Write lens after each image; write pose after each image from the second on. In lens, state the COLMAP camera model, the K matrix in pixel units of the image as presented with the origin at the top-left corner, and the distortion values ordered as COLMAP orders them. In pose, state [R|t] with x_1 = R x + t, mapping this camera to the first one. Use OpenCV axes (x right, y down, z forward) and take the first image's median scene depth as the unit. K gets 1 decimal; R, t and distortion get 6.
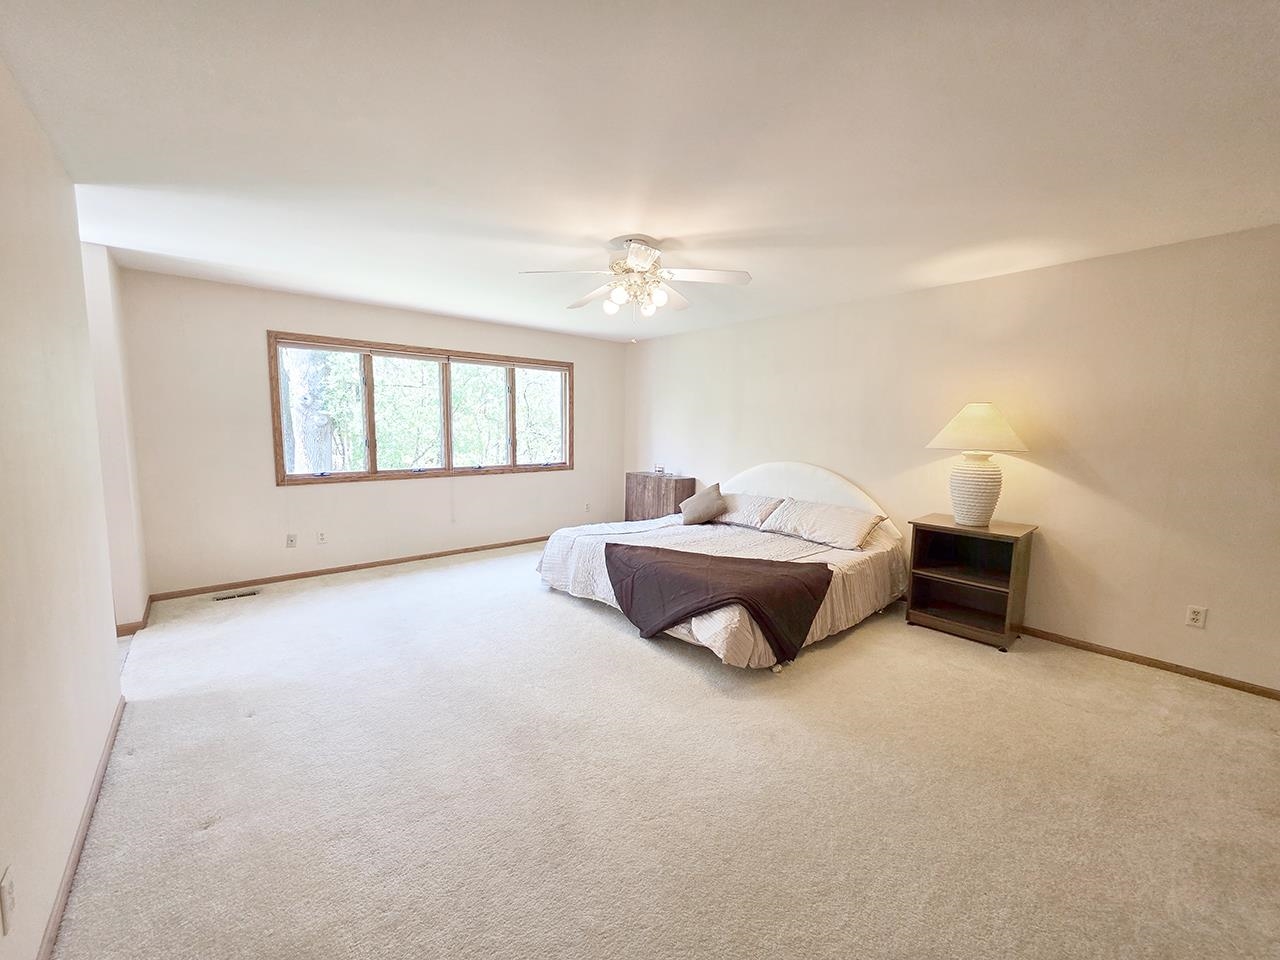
lens RADIAL K [[505.5, 0, 640.0], [0, 505.5, 480.0], [0, 0, 1]] dist [-0.000094, 0.000016]
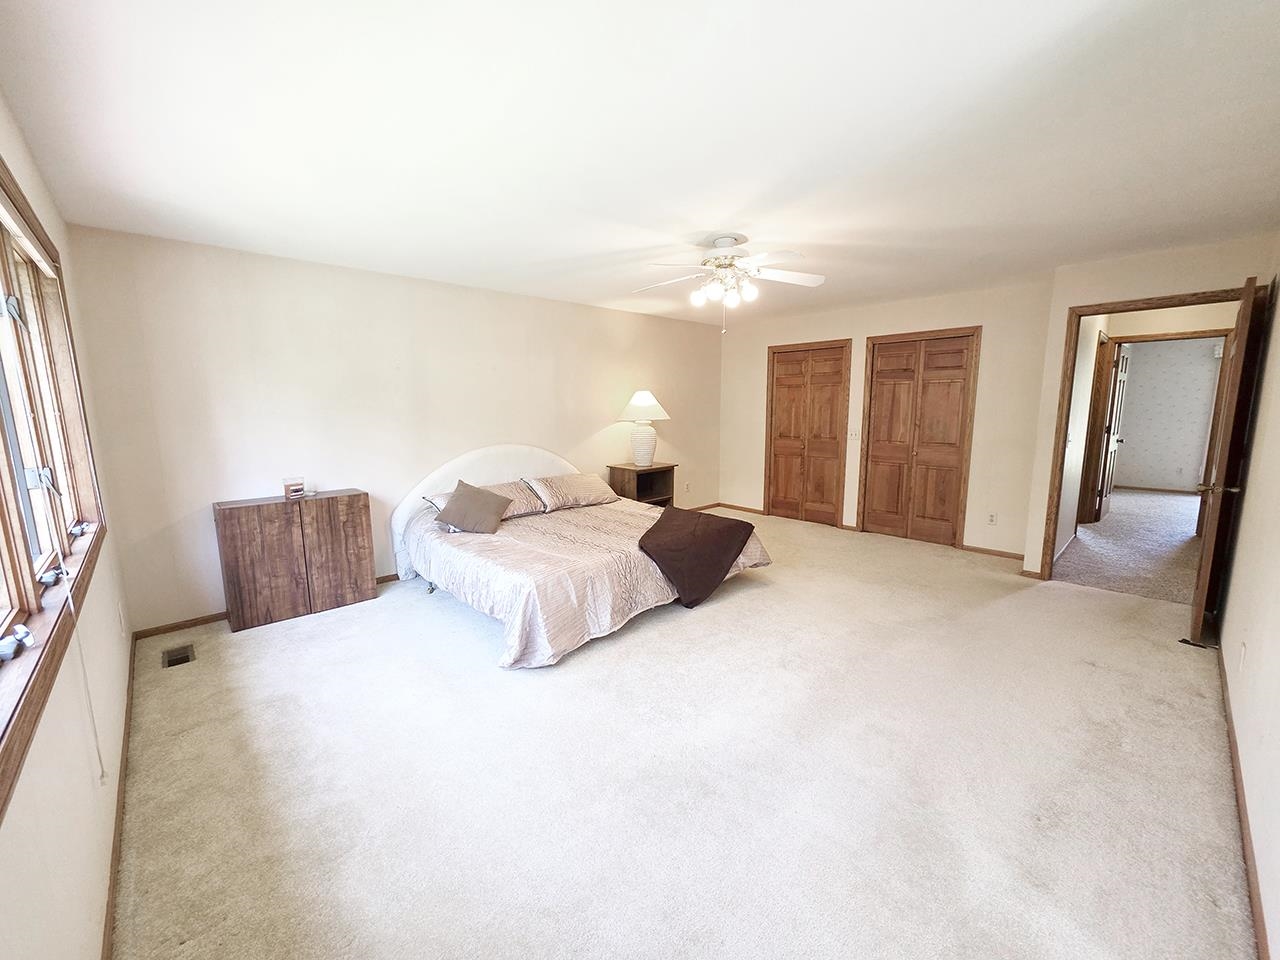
lens RADIAL K [[505.5, 0, 640.0], [0, 505.5, 480.0], [0, 0, 1]] dist [-0.000094, 0.000016]
pose [[-0.066905, -0.150725, 0.986309, -0.697217], [0.122091, 0.979859, 0.158021, -0.090470], [-0.990261, 0.130992, -0.047156, 0.798167]]
